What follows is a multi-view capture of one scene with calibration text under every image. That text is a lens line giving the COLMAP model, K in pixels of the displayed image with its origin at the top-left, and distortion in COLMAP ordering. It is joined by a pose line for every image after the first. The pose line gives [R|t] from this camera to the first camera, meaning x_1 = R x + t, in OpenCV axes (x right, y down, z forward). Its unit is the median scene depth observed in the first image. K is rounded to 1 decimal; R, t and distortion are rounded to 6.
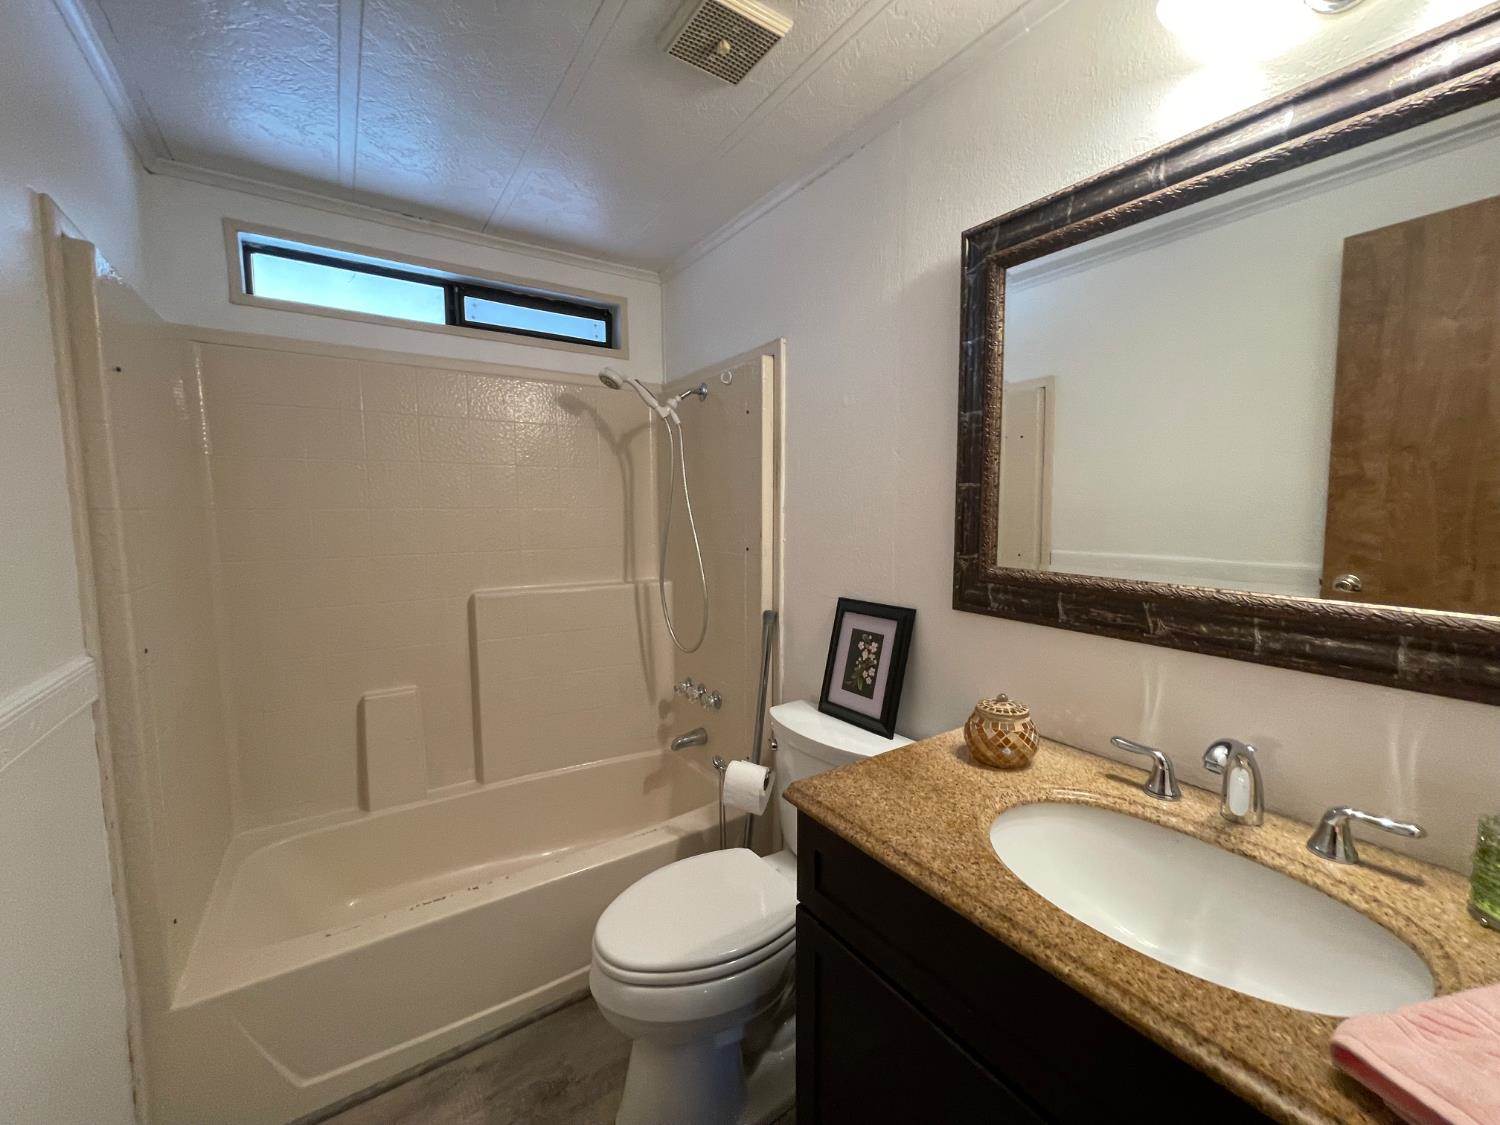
lens RADIAL K [[604.6, 0, 750.0], [0, 604.6, 562.5], [0, 0, 1]] dist [0.000289, -0.000064]
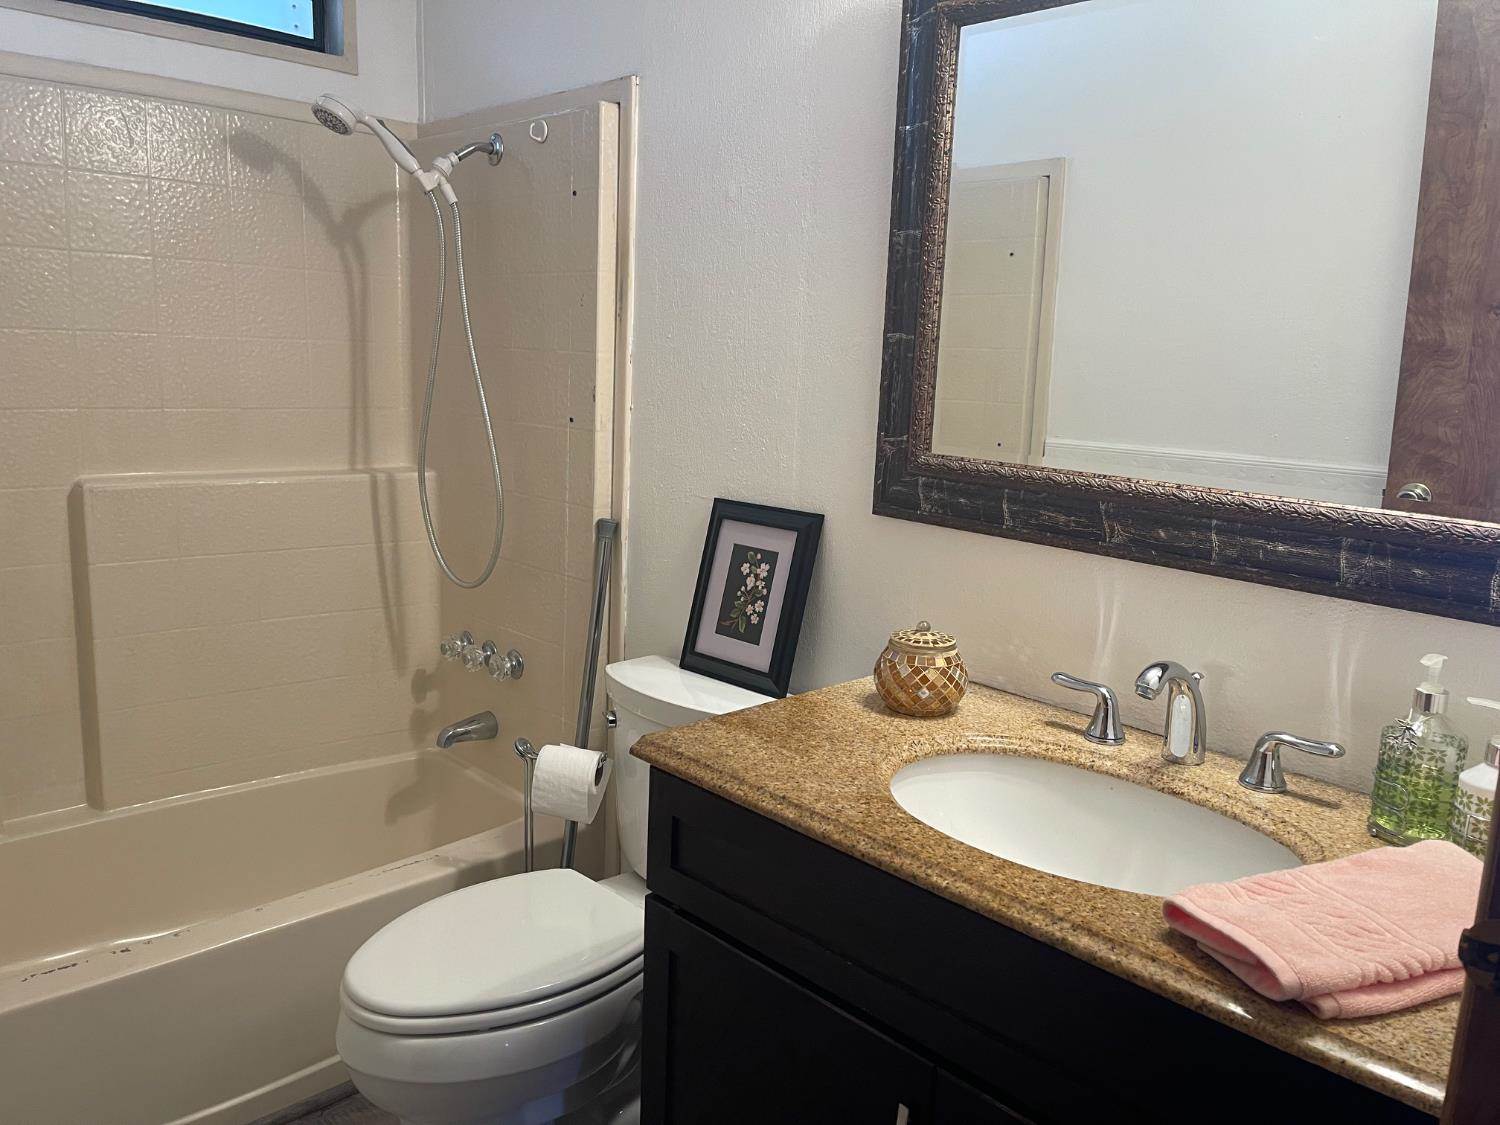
lens RADIAL K [[1148.2, 0, 749.3], [0, 1148.2, 551.2], [0, 0, 1]] dist [0.077182, -0.093488]
pose [[0.985095, 0.013673, 0.171469, -0.038128], [-0.027818, 0.996377, 0.080366, 0.018194], [-0.169749, -0.083938, 0.981906, -0.311670]]
